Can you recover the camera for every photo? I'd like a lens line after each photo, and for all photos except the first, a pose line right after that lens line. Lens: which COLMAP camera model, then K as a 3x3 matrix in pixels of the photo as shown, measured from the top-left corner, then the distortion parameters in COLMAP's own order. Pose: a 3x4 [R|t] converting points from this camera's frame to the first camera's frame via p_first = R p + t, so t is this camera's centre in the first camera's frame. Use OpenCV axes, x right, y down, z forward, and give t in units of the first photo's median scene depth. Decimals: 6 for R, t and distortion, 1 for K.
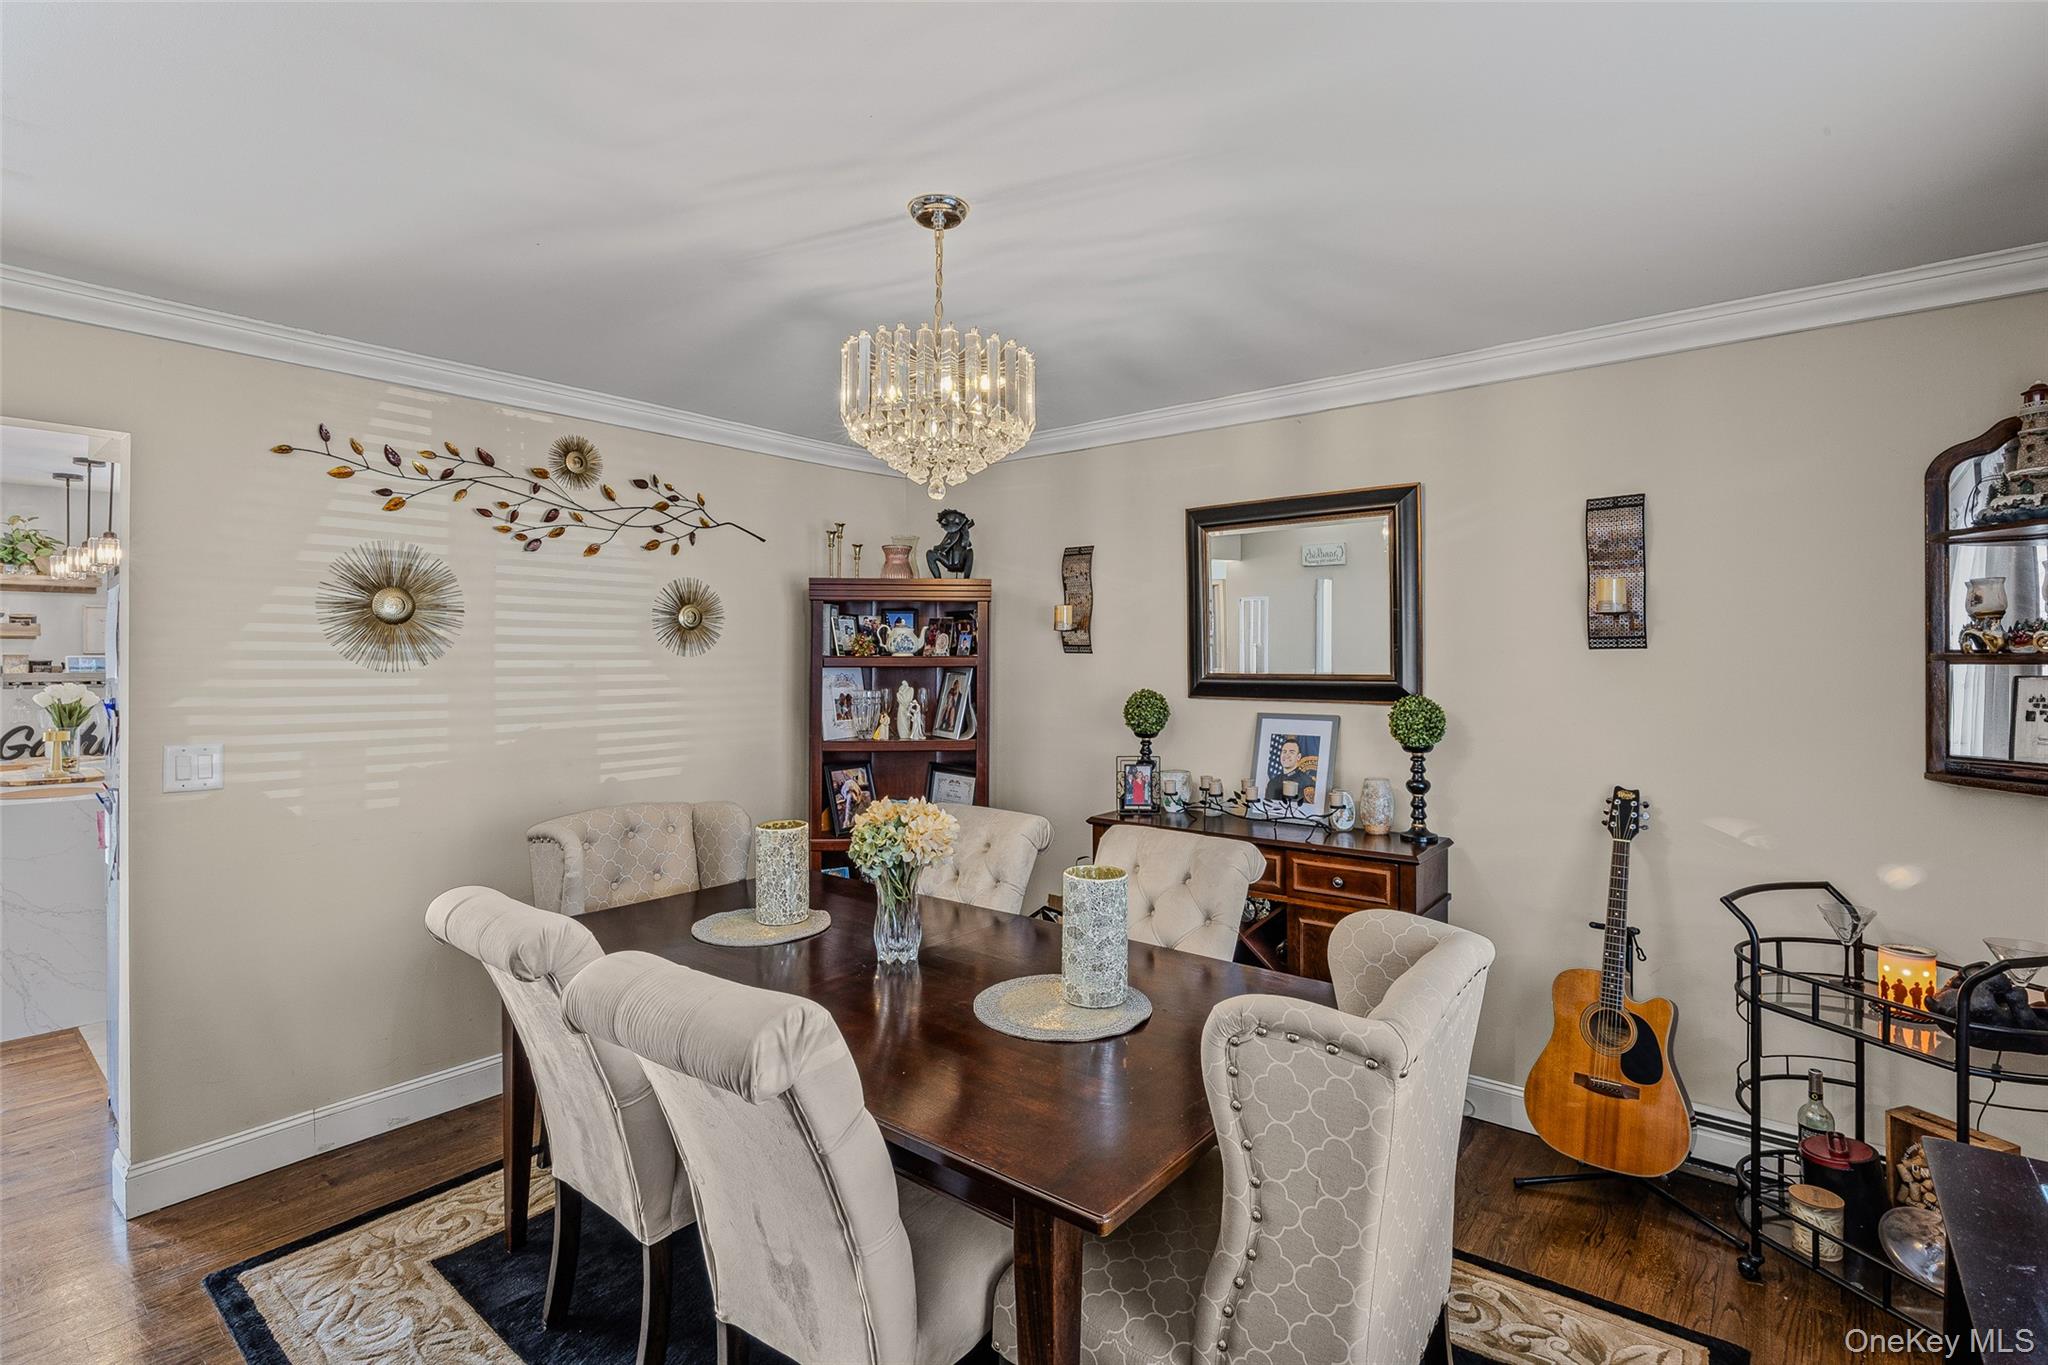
lens RADIAL K [[975.3, 0, 1019.0], [0, 975.3, 672.0], [0, 0, 1]] dist [-0.005953, 0.000109]
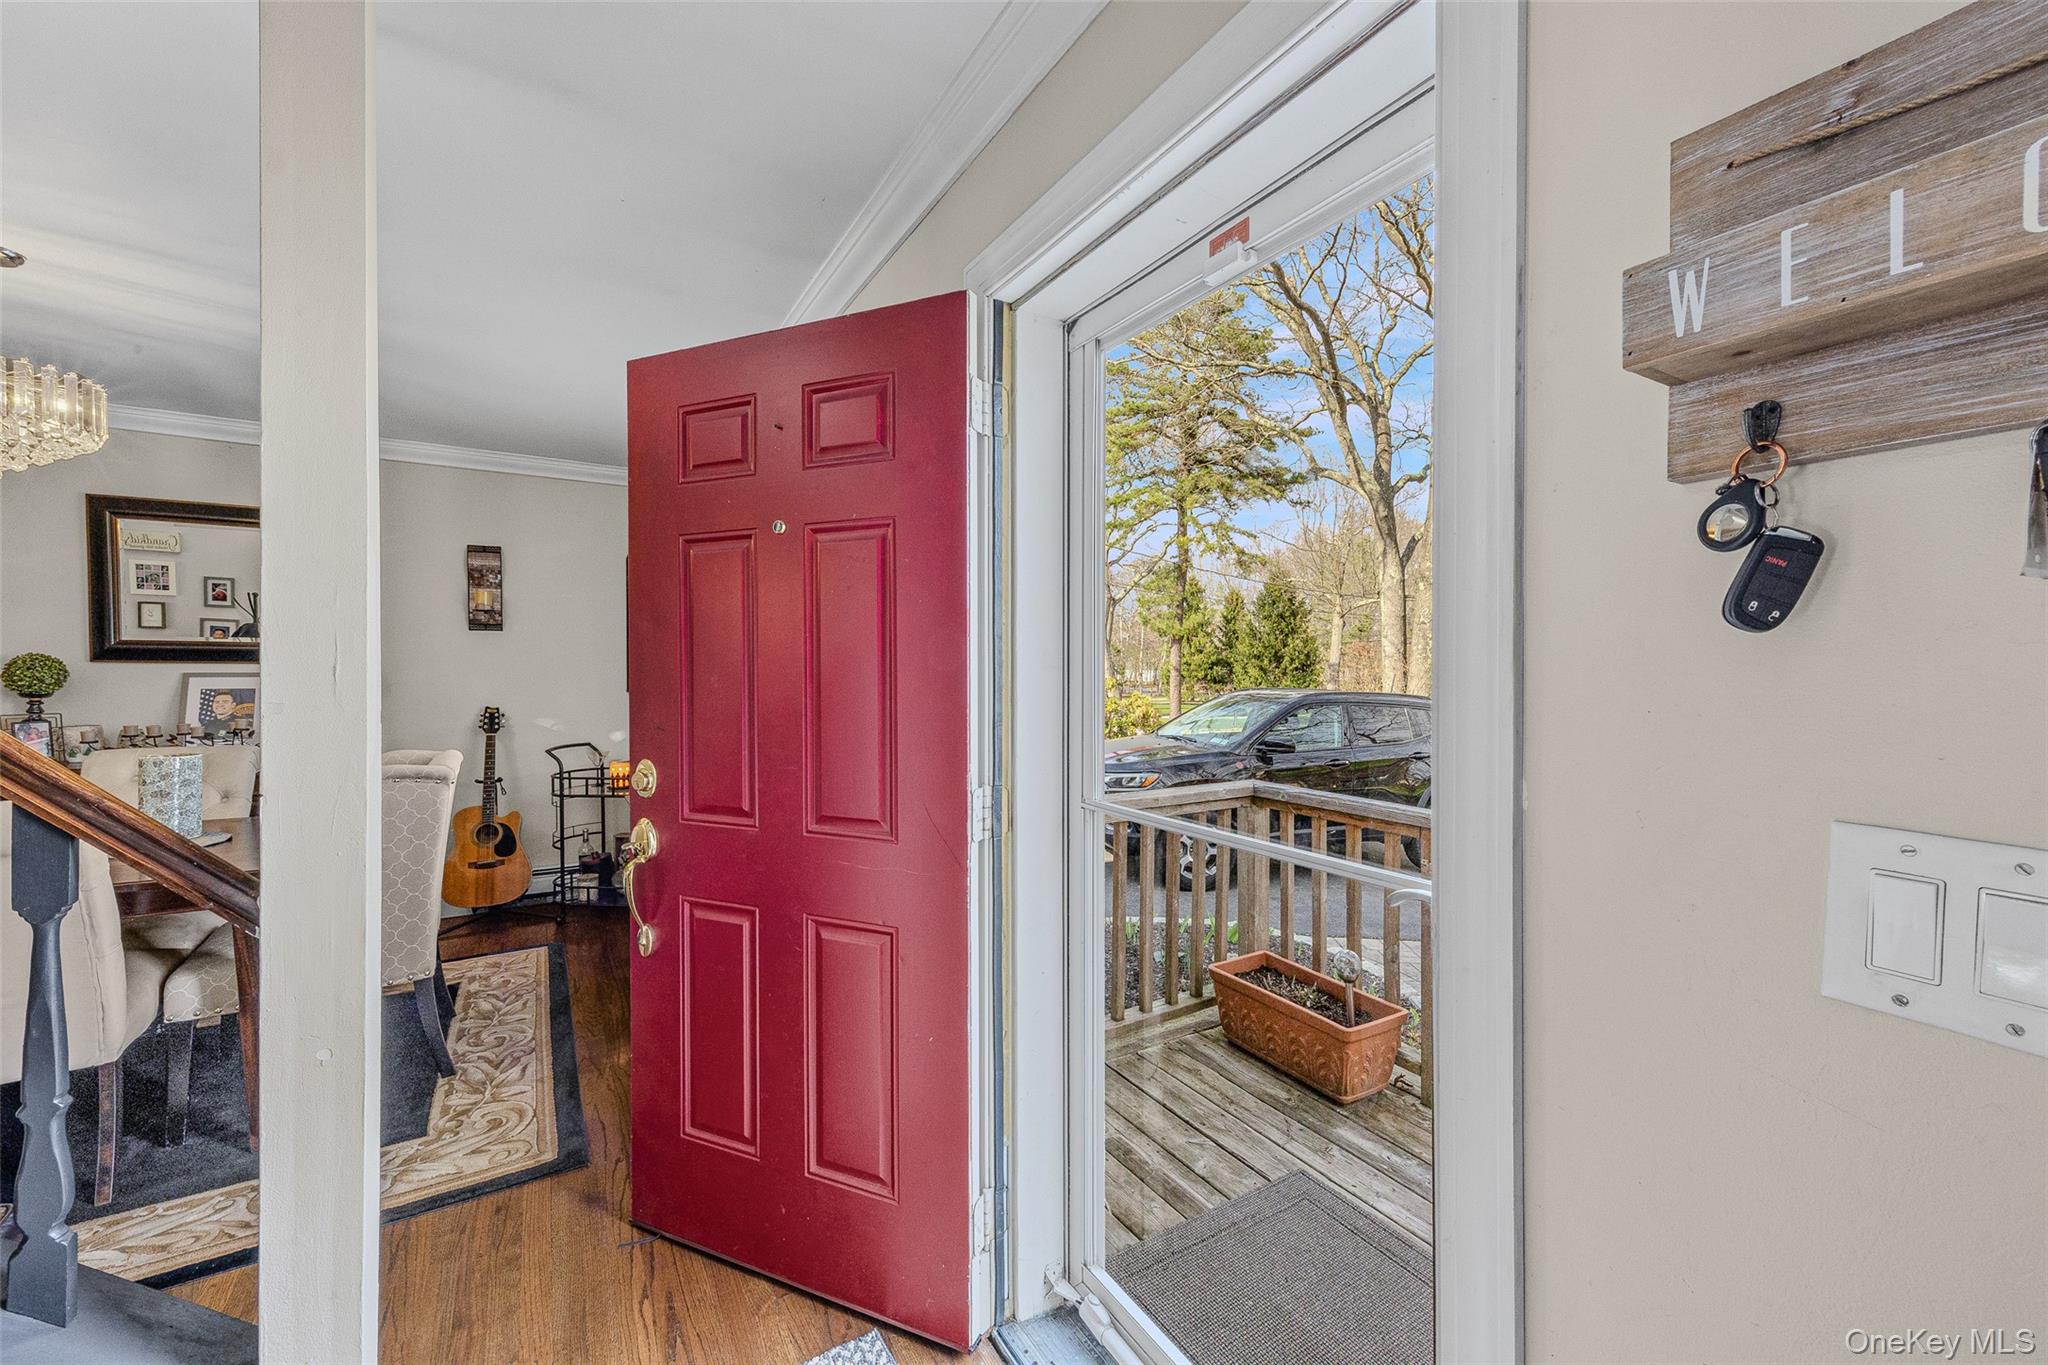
lens RADIAL K [[804.4, 0, 1022.8], [0, 804.4, 680.6], [0, 0, 1]] dist [-0.000466, 0.000011]
pose [[0.357634, -0.009535, 0.933813, -0.443554], [0.002240, 0.999954, 0.009352, 0.060323], [-0.933859, -0.001253, 0.357639, -0.486228]]
